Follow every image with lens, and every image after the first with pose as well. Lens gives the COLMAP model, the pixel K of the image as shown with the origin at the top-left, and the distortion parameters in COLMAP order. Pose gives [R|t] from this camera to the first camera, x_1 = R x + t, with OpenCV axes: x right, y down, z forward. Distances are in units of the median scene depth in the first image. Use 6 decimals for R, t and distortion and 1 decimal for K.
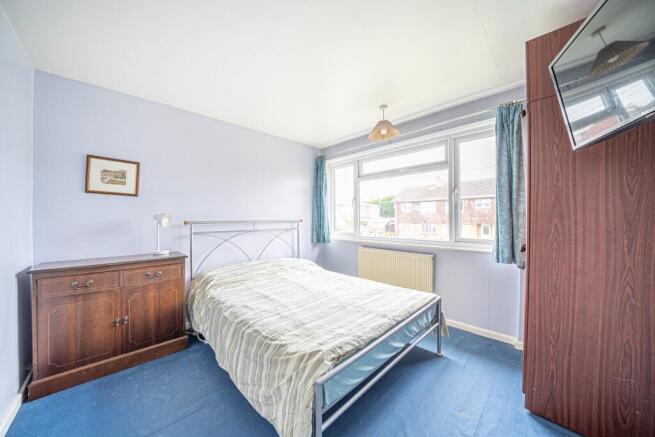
lens RADIAL K [[226.6, 0, 325.9], [0, 226.6, 214.5], [0, 0, 1]] dist [-0.018762, 0.000441]
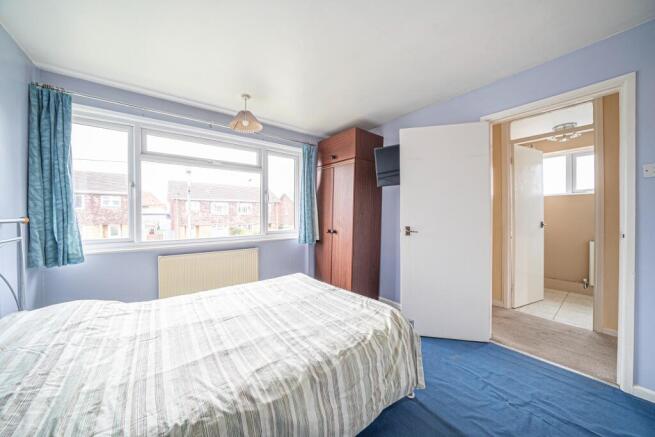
lens RADIAL K [[226.6, 0, 324.4], [0, 226.6, 217.4], [0, 0, 1]] dist [-0.018762, 0.000441]
pose [[0.122981, -0.006199, 0.992390, -0.926273], [-0.008959, 0.999933, 0.007356, 0.026239], [-0.992369, -0.009795, 0.122917, 0.812917]]
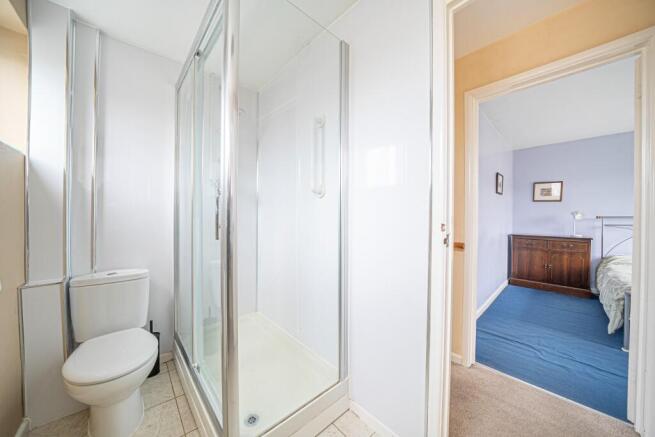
lens RADIAL K [[226.6, 0, 330.7], [0, 226.6, 217.2], [0, 0, 1]] dist [-0.018762, 0.000441]
pose [[-0.043996, 0.010351, -0.998978, 0.749723], [0.010377, 0.999897, 0.009903, 0.004587], [0.998978, -0.009930, -0.044099, -0.550747]]
